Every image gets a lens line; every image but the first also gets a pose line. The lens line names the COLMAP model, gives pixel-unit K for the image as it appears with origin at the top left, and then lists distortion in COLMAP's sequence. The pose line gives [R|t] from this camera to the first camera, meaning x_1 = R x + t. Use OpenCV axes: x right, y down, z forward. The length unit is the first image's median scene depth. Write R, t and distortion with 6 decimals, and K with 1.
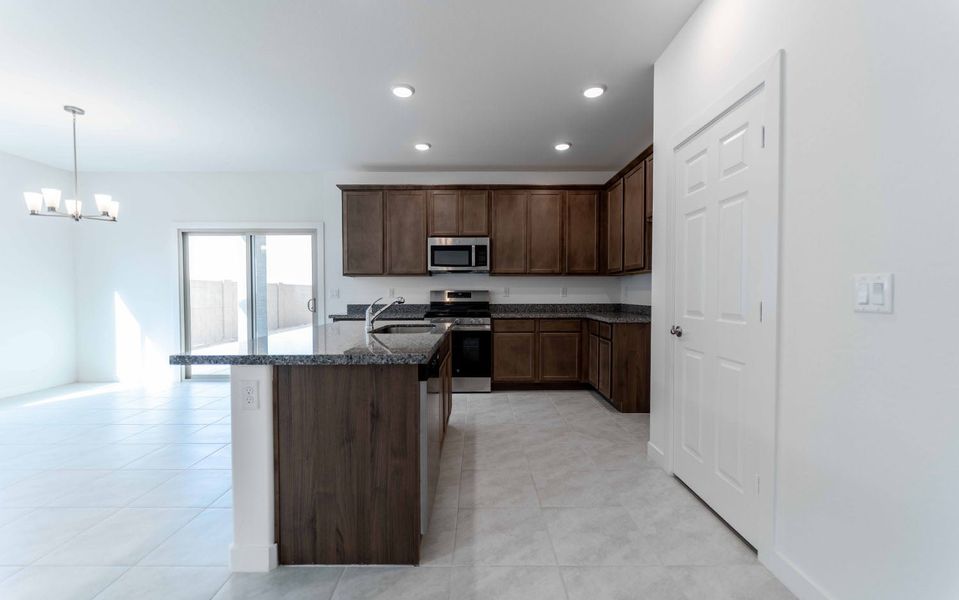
lens RADIAL K [[388.8, 0, 477.9], [0, 388.8, 297.0], [0, 0, 1]] dist [0.000684, -0.000784]
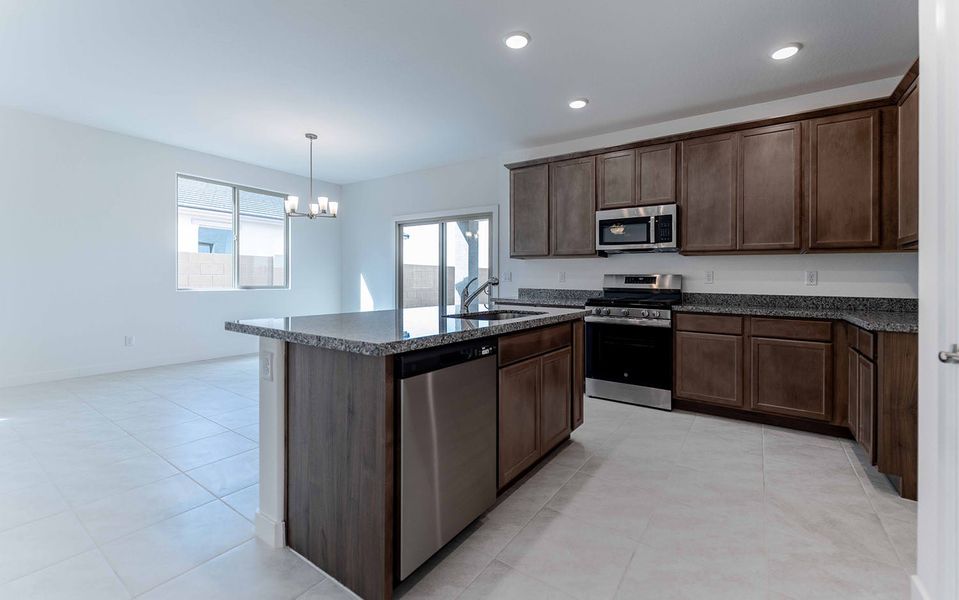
lens RADIAL K [[400.4, 0, 482.3], [0, 400.4, 272.7], [0, 0, 1]] dist [0.004346, -0.000087]
pose [[0.823366, 0.003520, -0.567499, 0.161756], [-0.020751, 0.999499, -0.023906, 0.006437], [0.567131, 0.031460, 0.823027, 0.150509]]
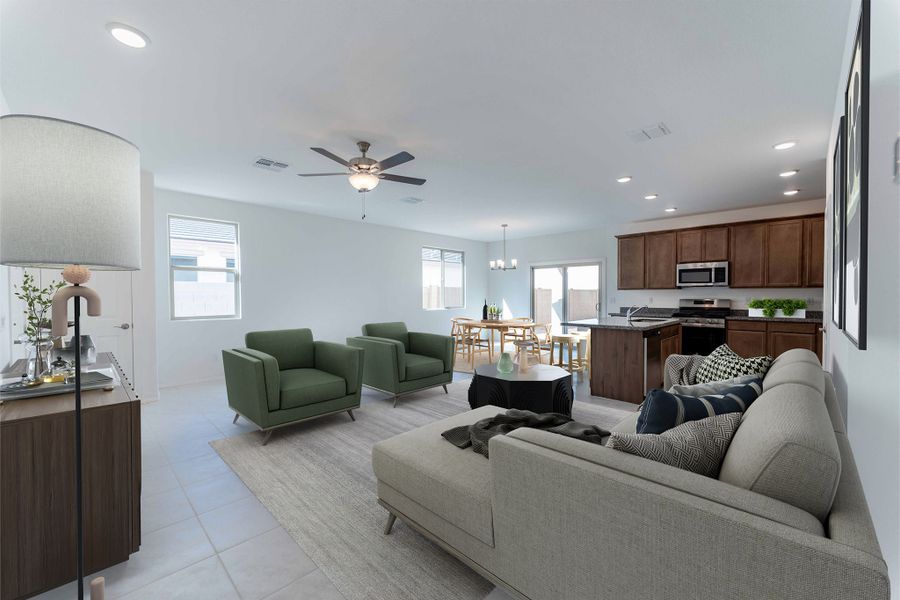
lens RADIAL K [[359.8, 0, 452.3], [0, 359.8, 303.4], [0, 0, 1]] dist [0.000120, -0.000091]
pose [[0.714885, 0.017062, -0.699034, 0.225990], [-0.006889, 0.999826, 0.017359, -0.019628], [0.699208, -0.007594, 0.714878, -0.601053]]
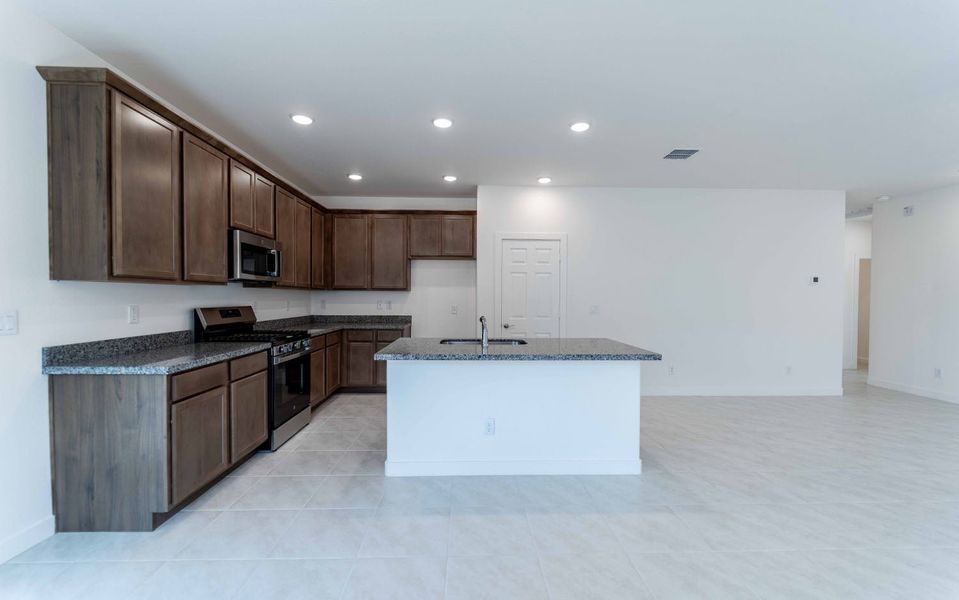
lens RADIAL K [[388.8, 0, 475.6], [0, 388.8, 301.9], [0, 0, 1]] dist [0.000684, -0.000784]
pose [[-0.029161, -0.010341, 0.999521, -0.812903], [0.004811, 0.999933, 0.010486, -0.032907], [-0.999563, 0.005115, -0.029110, 0.612925]]
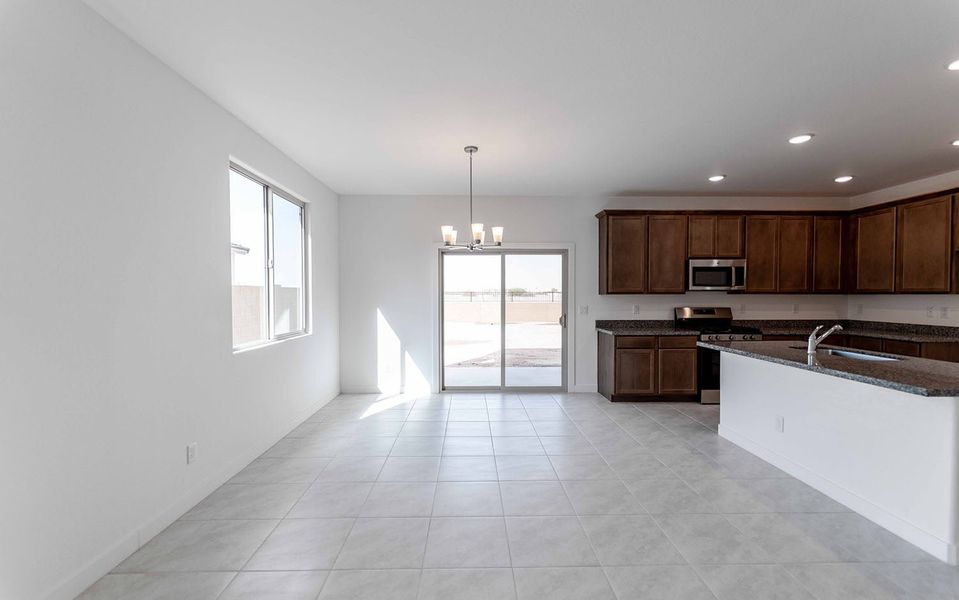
lens RADIAL K [[388.8, 0, 477.6], [0, 388.8, 299.4], [0, 0, 1]] dist [0.000684, -0.000784]
pose [[0.999842, 0.001086, 0.017733, -0.735989], [-0.001140, 0.999995, 0.003065, -0.044504], [-0.017729, -0.003085, 0.999838, -0.067006]]
